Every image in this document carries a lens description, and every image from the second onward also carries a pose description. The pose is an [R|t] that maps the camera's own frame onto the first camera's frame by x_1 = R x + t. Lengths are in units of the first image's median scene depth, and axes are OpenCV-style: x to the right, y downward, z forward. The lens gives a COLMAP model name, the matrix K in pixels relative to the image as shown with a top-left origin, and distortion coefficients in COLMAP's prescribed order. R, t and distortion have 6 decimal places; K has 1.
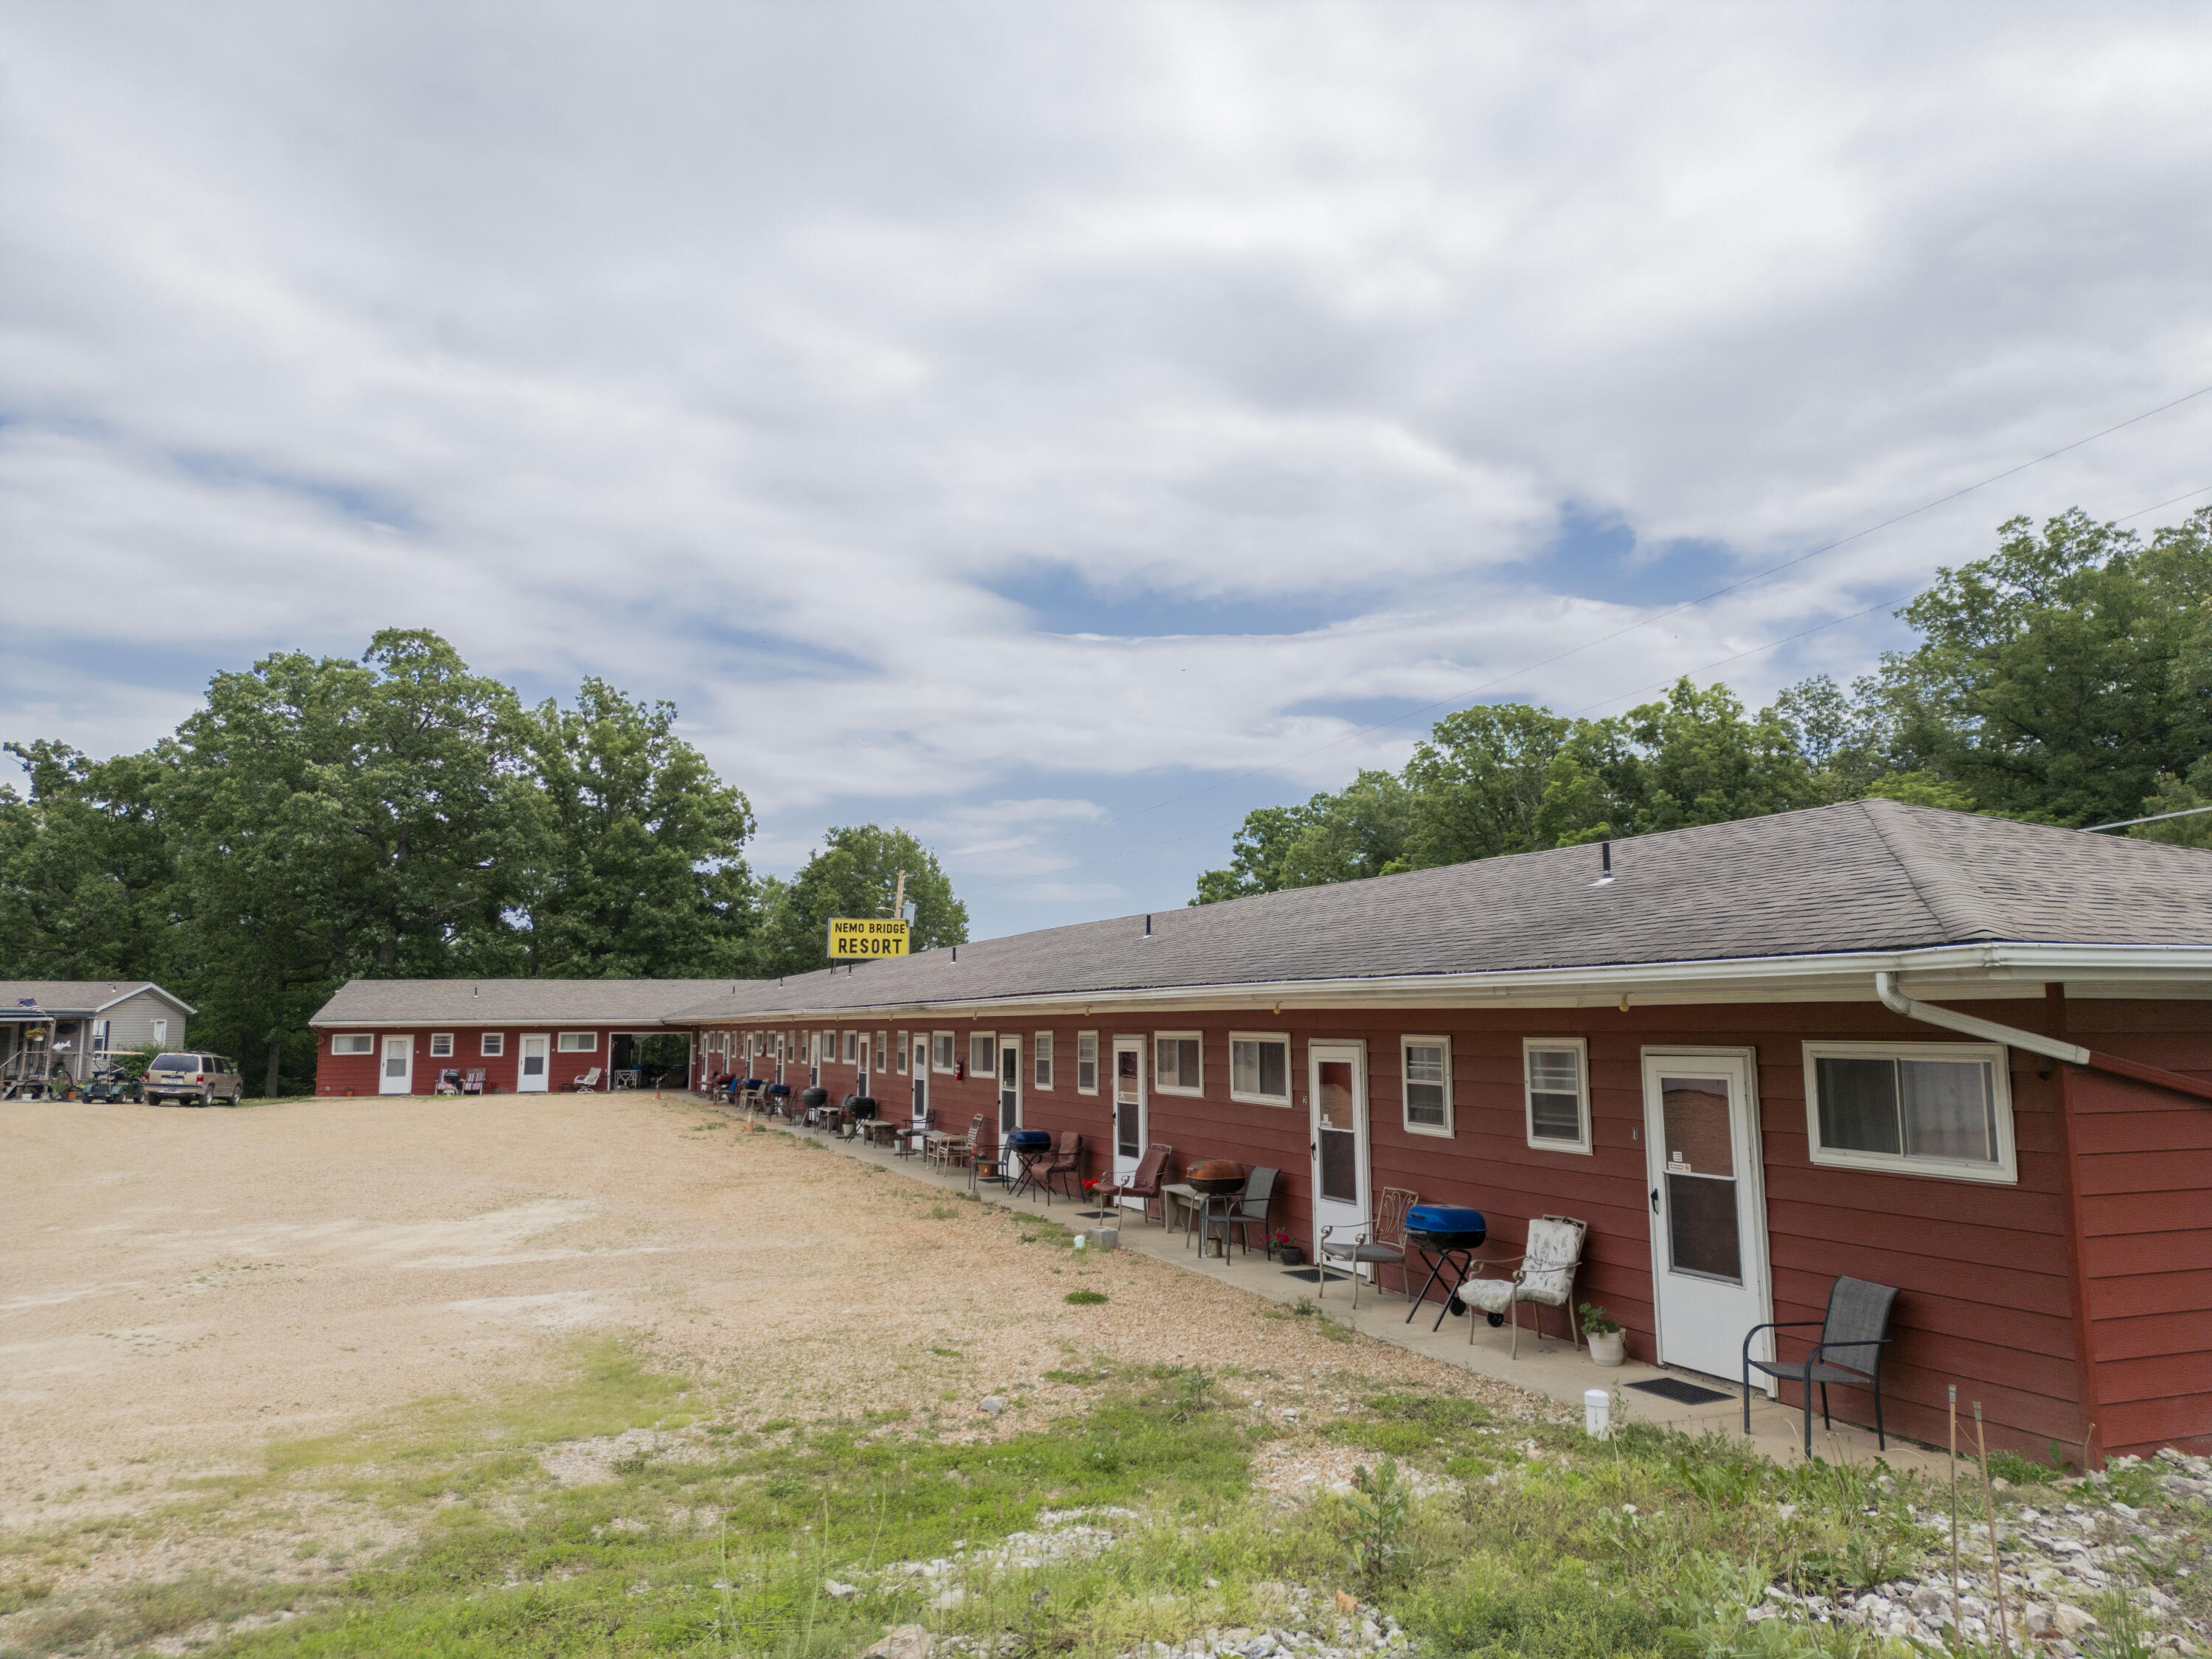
lens RADIAL K [[1549.1, 0, 1109.7], [0, 1549.1, 827.1], [0, 0, 1]] dist [0.074255, -0.077799]
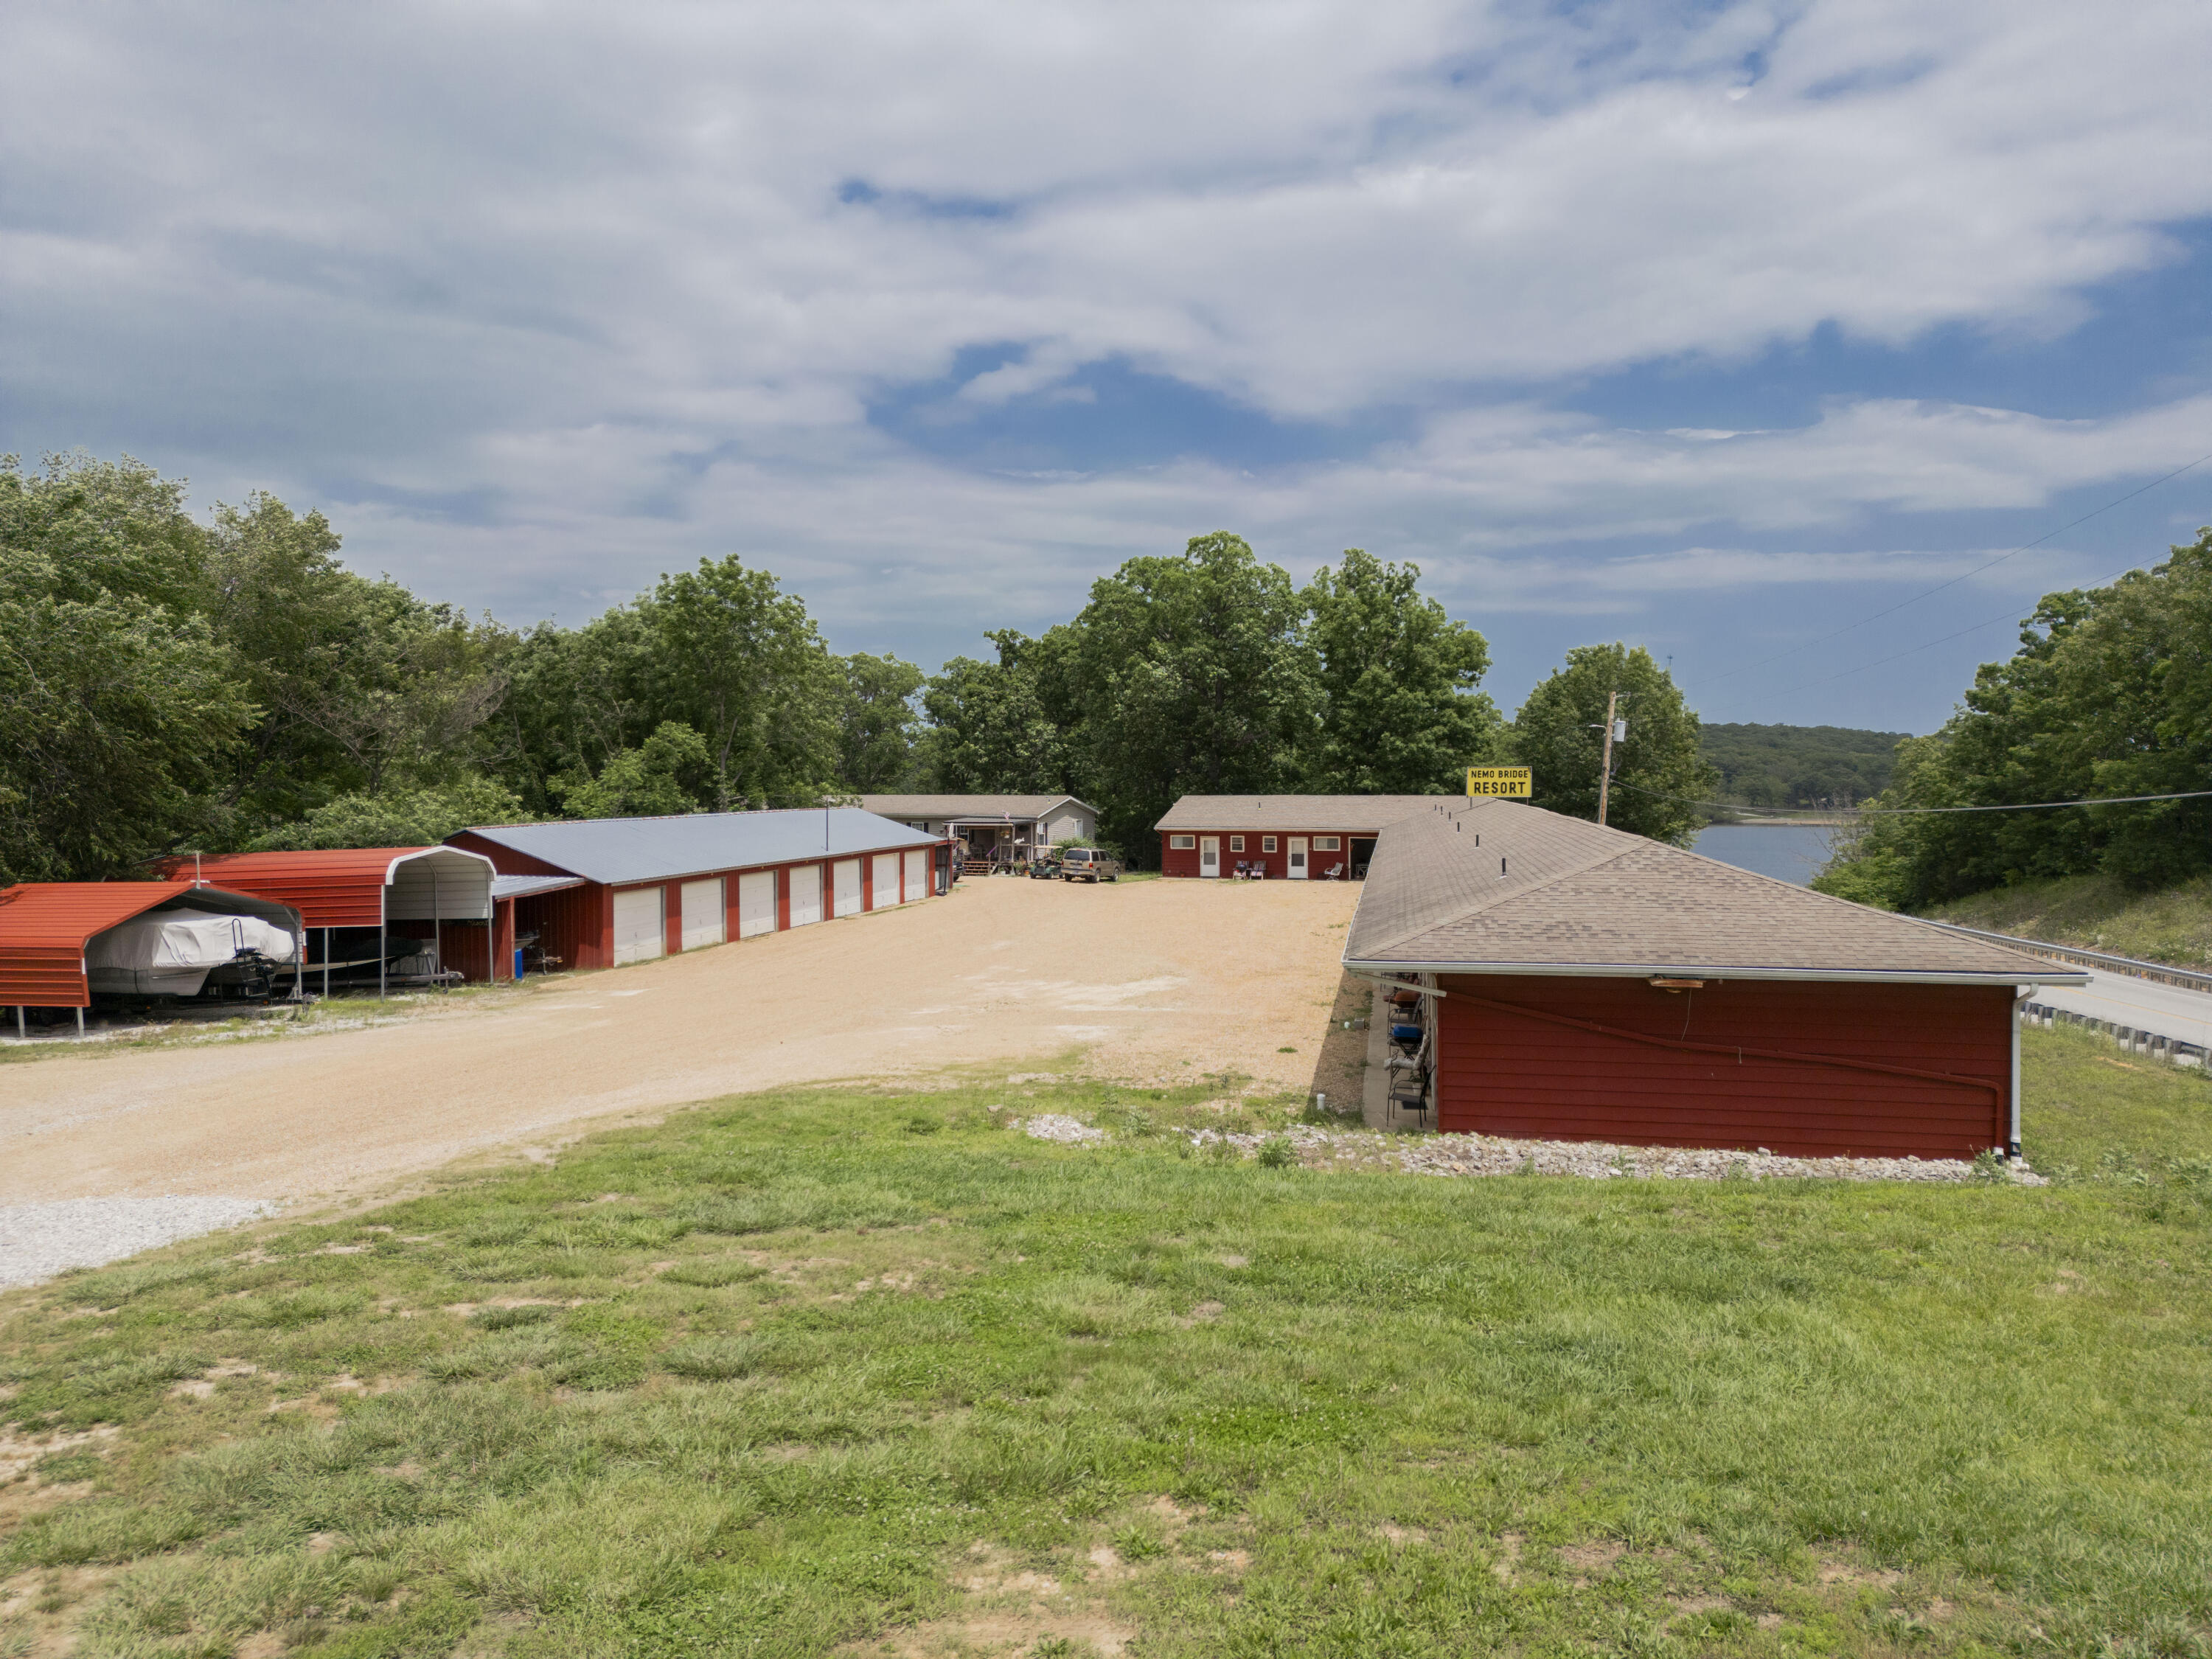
lens RADIAL K [[1540.9, 0, 1109.2], [0, 1540.9, 823.5], [0, 0, 1]] dist [0.079614, -0.078821]
pose [[0.843665, 0.016414, -0.536619, 0.229254], [0.069213, 0.987866, 0.139031, -0.083367], [0.532390, -0.154436, 0.832292, -0.224588]]
